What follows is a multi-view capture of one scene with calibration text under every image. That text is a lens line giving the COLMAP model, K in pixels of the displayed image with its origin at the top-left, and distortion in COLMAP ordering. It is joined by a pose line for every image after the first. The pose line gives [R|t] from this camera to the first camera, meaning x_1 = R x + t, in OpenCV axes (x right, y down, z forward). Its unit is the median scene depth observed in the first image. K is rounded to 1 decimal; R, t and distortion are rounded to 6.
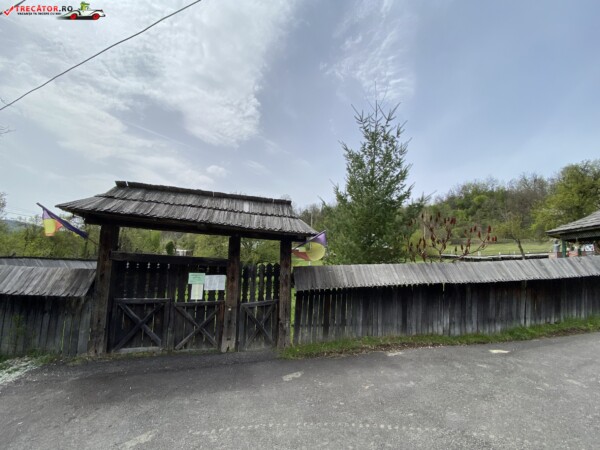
lens RADIAL K [[239.8, 0, 298.2], [0, 239.8, 225.0], [0, 0, 1]] dist [0.008273, -0.011171]
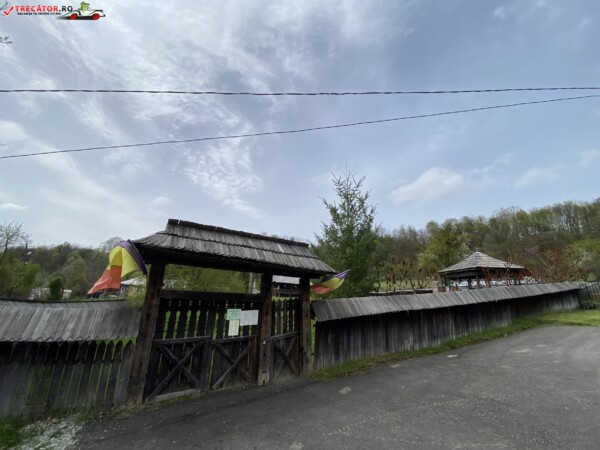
lens RADIAL K [[239.8, 0, 296.9], [0, 239.8, 224.1], [0, 0, 1]] dist [0.008273, -0.011171]
pose [[0.939388, 0.077684, 0.333938, -0.528297], [-0.025231, 0.987015, -0.158633, -0.009147], [-0.341925, 0.140592, 0.929151, -0.130665]]
